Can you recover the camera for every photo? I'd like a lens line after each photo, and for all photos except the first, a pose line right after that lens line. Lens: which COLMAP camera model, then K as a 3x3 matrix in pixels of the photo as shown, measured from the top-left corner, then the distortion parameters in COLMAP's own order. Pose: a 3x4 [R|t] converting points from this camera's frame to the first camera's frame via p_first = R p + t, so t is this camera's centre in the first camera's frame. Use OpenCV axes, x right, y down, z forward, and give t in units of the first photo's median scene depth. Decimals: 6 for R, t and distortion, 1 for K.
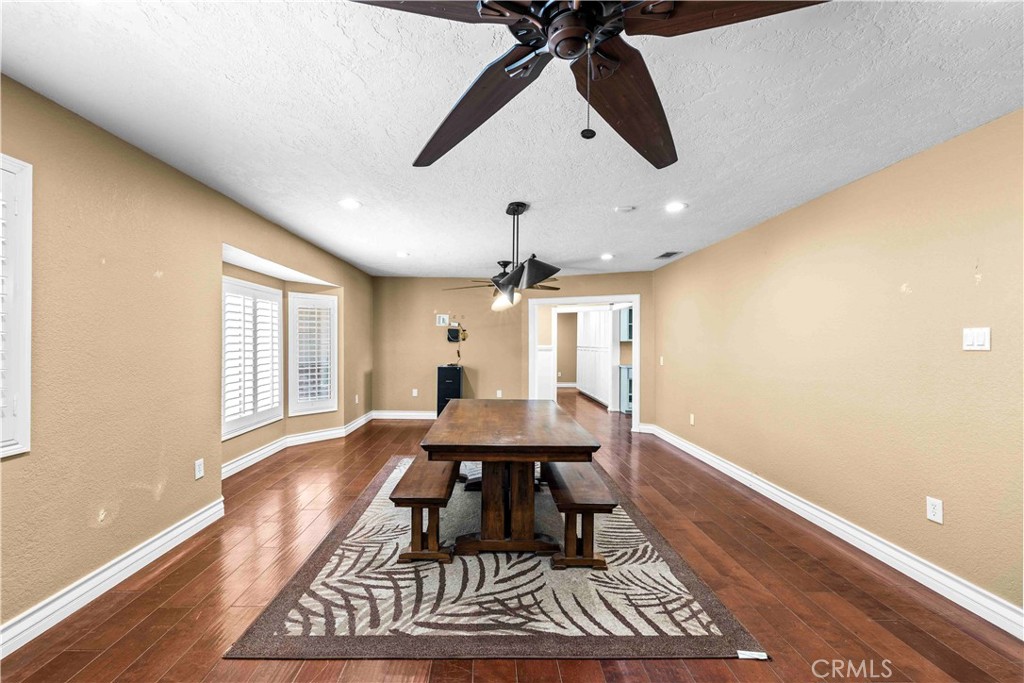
lens RADIAL K [[419.7, 0, 497.4], [0, 419.7, 342.9], [0, 0, 1]] dist [-0.002766, -0.001472]
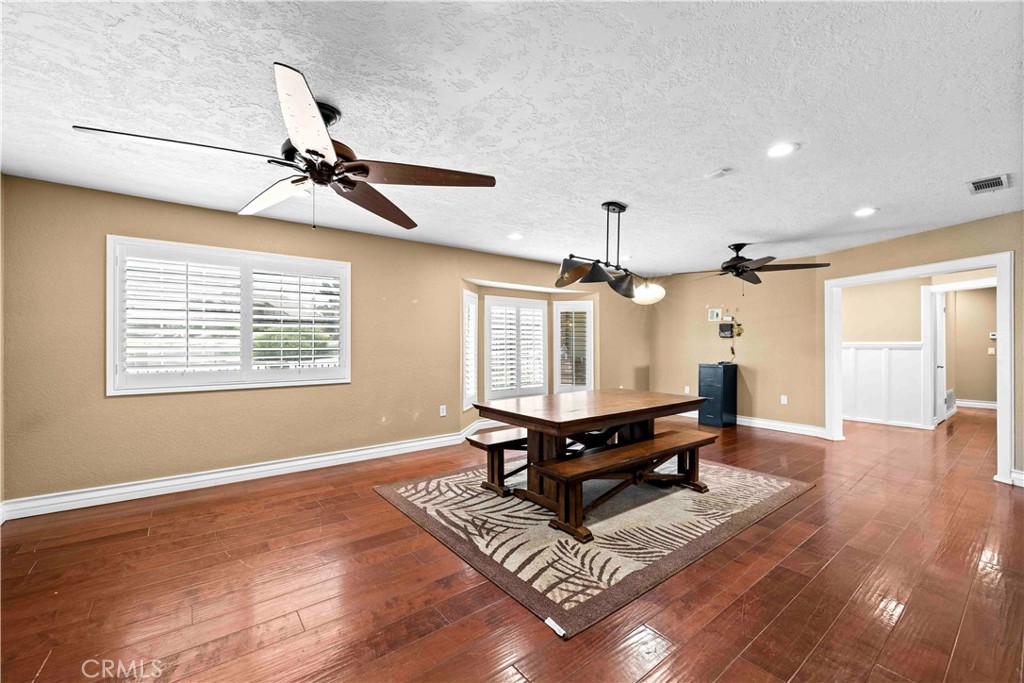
lens RADIAL K [[419.7, 0, 508.6], [0, 419.7, 340.2], [0, 0, 1]] dist [-0.002766, -0.001472]
pose [[0.600054, -0.014160, -0.799834, 1.049798], [0.003927, 0.999883, -0.014756, 0.044928], [0.799950, 0.005713, 0.600039, 0.221312]]
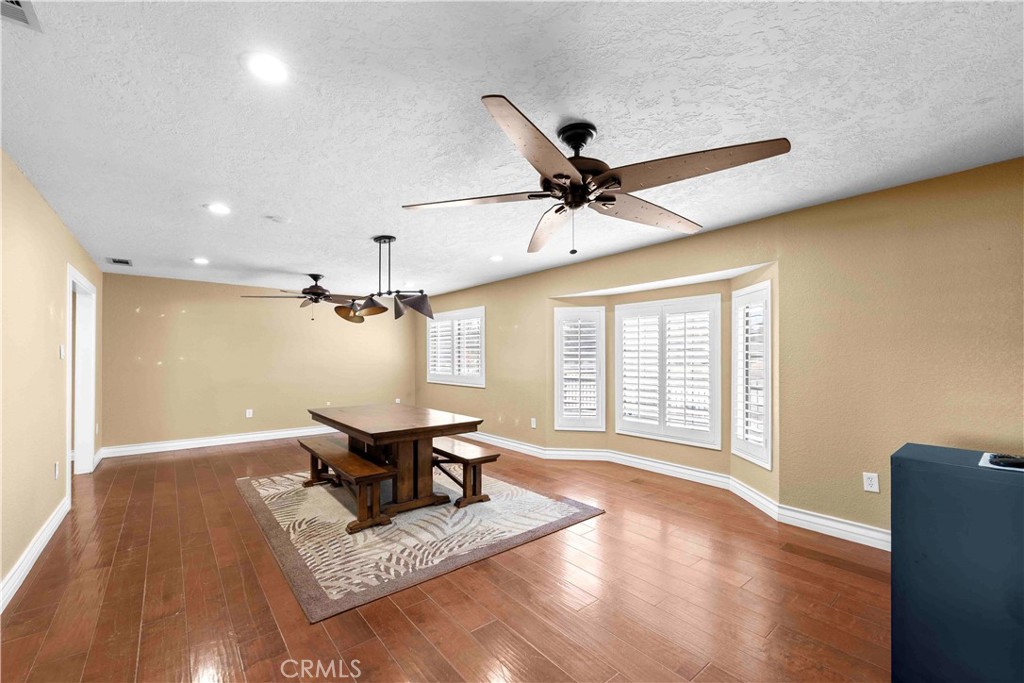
lens RADIAL K [[419.7, 0, 506.7], [0, 419.7, 357.3], [0, 0, 1]] dist [-0.002766, -0.001472]
pose [[-0.788975, -0.002971, -0.614419, 0.696714], [-0.004743, 0.999988, 0.001256, 0.000905], [0.614407, 0.003906, -0.788979, 3.041232]]
